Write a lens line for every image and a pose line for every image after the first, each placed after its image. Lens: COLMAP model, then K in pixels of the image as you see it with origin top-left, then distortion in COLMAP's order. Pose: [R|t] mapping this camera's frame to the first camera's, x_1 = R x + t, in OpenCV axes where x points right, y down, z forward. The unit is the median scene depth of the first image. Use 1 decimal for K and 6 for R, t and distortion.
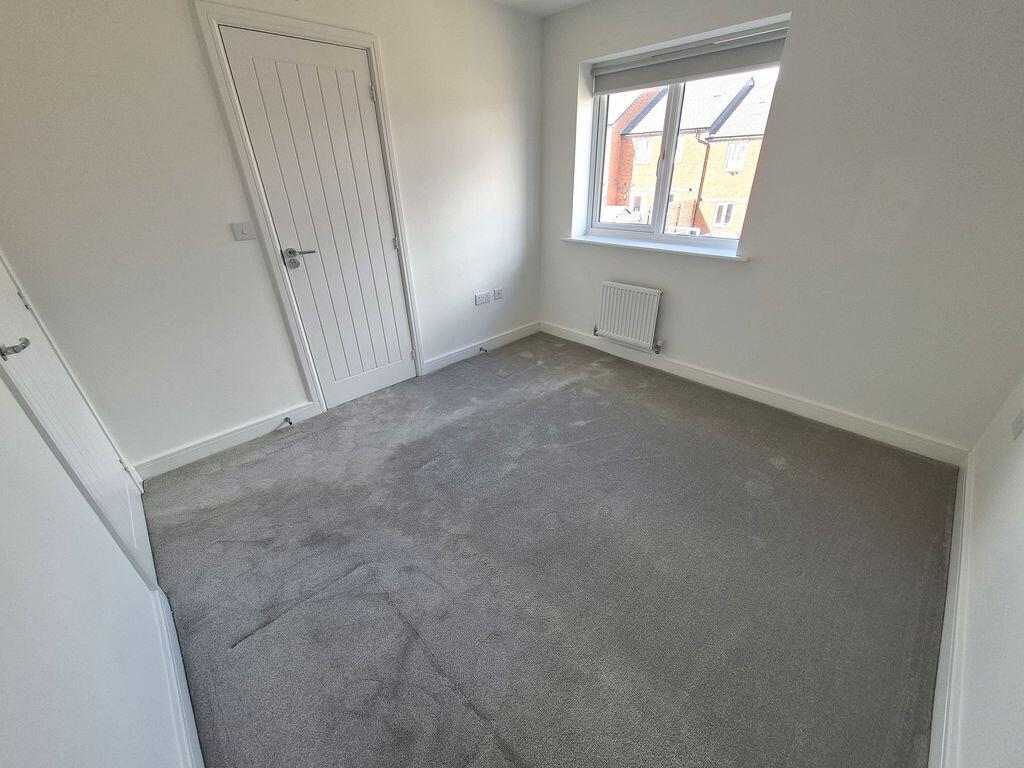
lens RADIAL K [[397.4, 0, 518.7], [0, 397.4, 386.0], [0, 0, 1]] dist [0.001346, 0.000067]
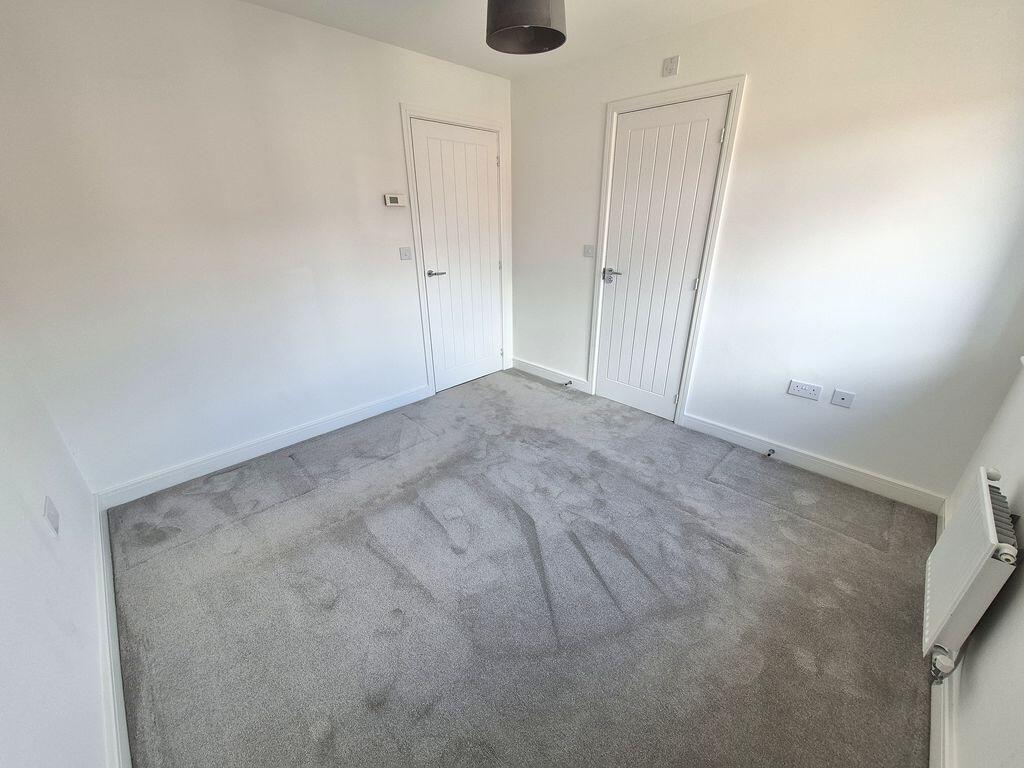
lens RADIAL K [[397.4, 0, 518.7], [0, 397.4, 386.0], [0, 0, 1]] dist [0.001346, 0.000067]
pose [[0.020178, 0.415793, -0.909236, 0.613644], [-0.466049, 0.808484, 0.359376, -0.286121], [0.884529, 0.416497, 0.210093, 0.488515]]
